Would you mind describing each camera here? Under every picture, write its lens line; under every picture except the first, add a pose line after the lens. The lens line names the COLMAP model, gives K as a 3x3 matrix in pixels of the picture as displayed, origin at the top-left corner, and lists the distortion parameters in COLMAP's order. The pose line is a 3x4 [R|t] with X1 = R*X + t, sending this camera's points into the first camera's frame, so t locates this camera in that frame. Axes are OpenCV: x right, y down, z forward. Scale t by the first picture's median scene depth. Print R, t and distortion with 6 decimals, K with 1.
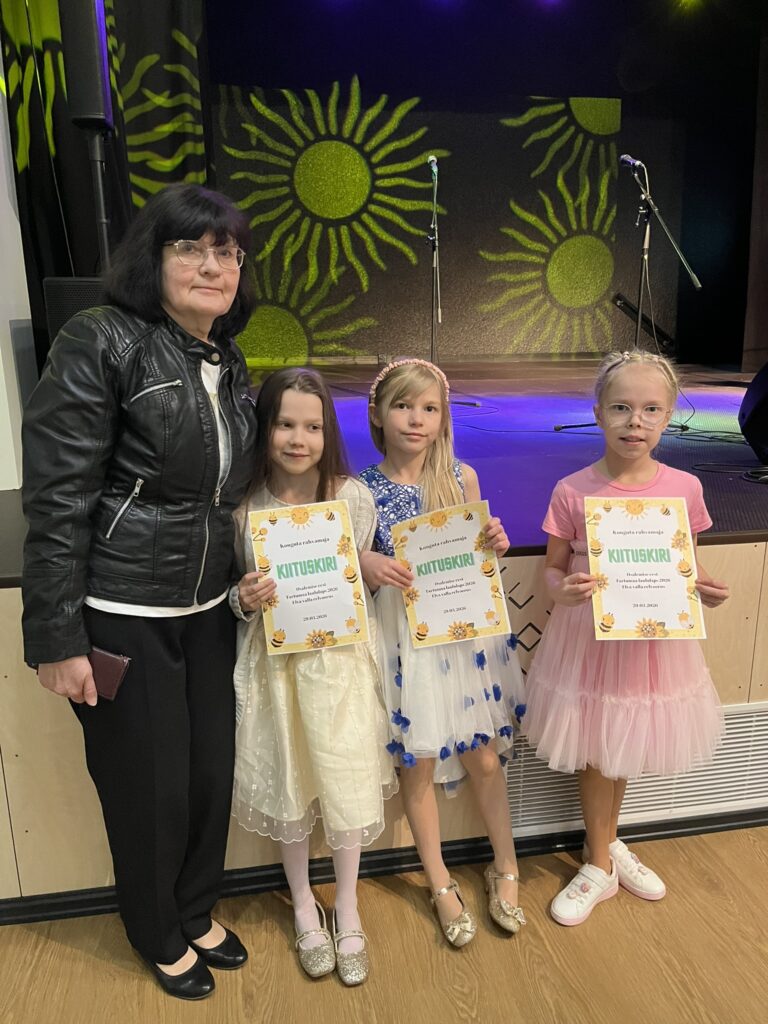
lens RADIAL K [[782.5, 0, 373.2], [0, 782.5, 515.4], [0, 0, 1]] dist [0.050496, -0.070392]
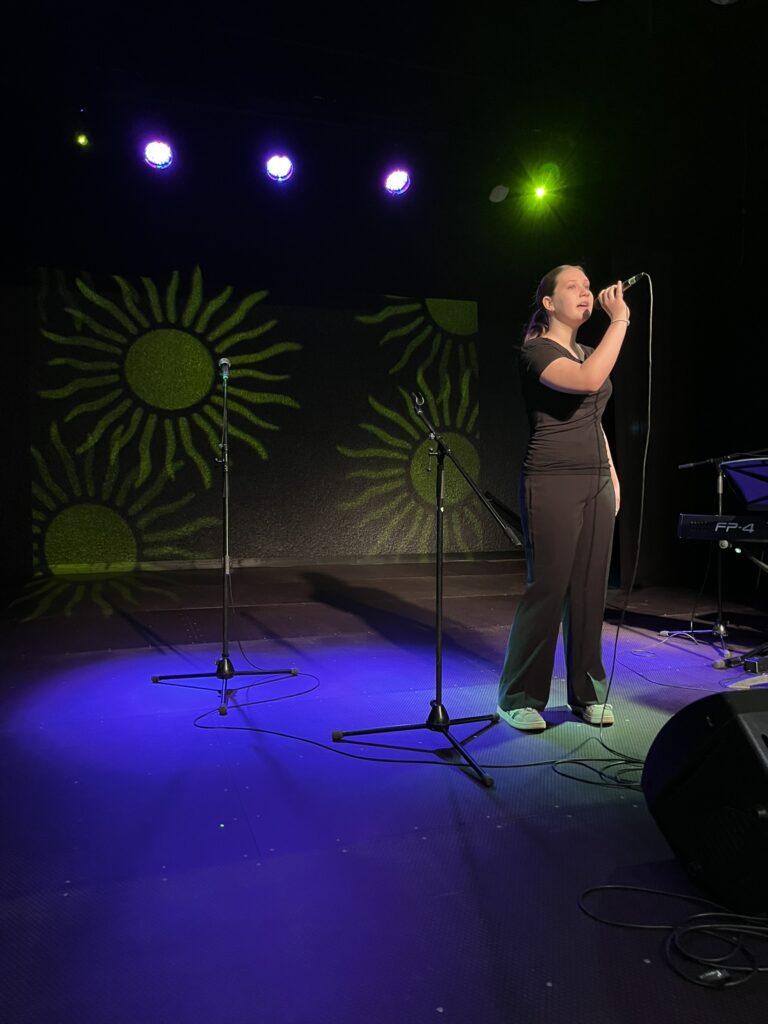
lens RADIAL K [[783.5, 0, 385.8], [0, 783.5, 503.9], [0, 0, 1]] dist [0.042838, -0.085673]
pose [[0.988850, 0.006129, 0.148791, 0.058628], [0.027179, 0.974942, -0.220790, -0.070668], [-0.146416, 0.222373, 0.963905, 0.132050]]
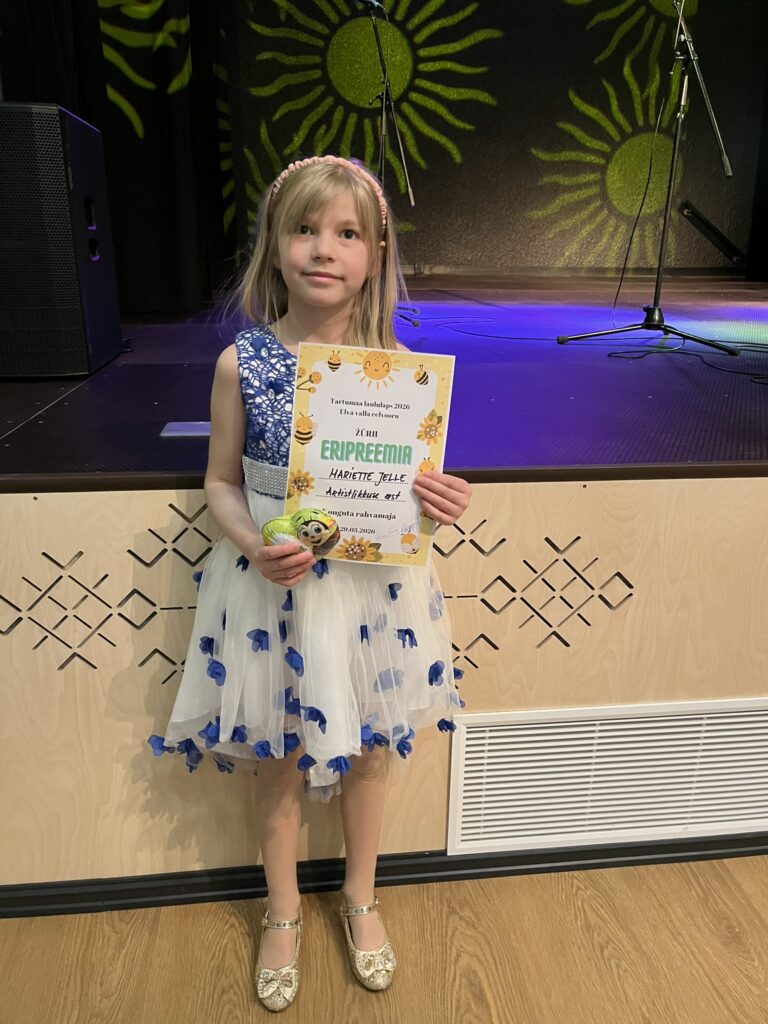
lens RADIAL K [[778.3, 0, 382.9], [0, 778.3, 509.0], [0, 0, 1]] dist [0.096781, -0.143870]
pose [[0.998003, 0.038883, -0.049785, 0.027628], [-0.034614, 0.995872, 0.083905, 0.004154], [0.052842, -0.082014, 0.995229, 0.062279]]
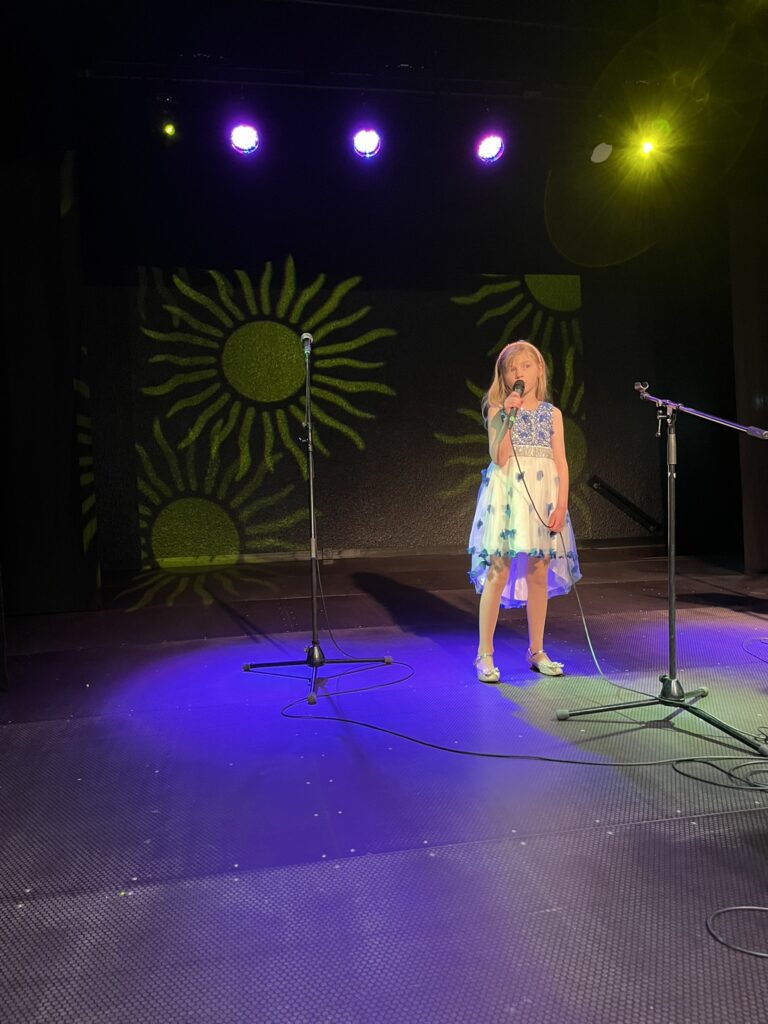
lens RADIAL K [[783.5, 0, 387.4], [0, 783.5, 515.6], [0, 0, 1]] dist [0.052340, -0.078960]
pose [[0.999662, -0.019395, 0.017322, 0.067027], [0.022511, 0.978911, -0.203043, -0.068384], [-0.013018, 0.203365, 0.979017, 0.155631]]
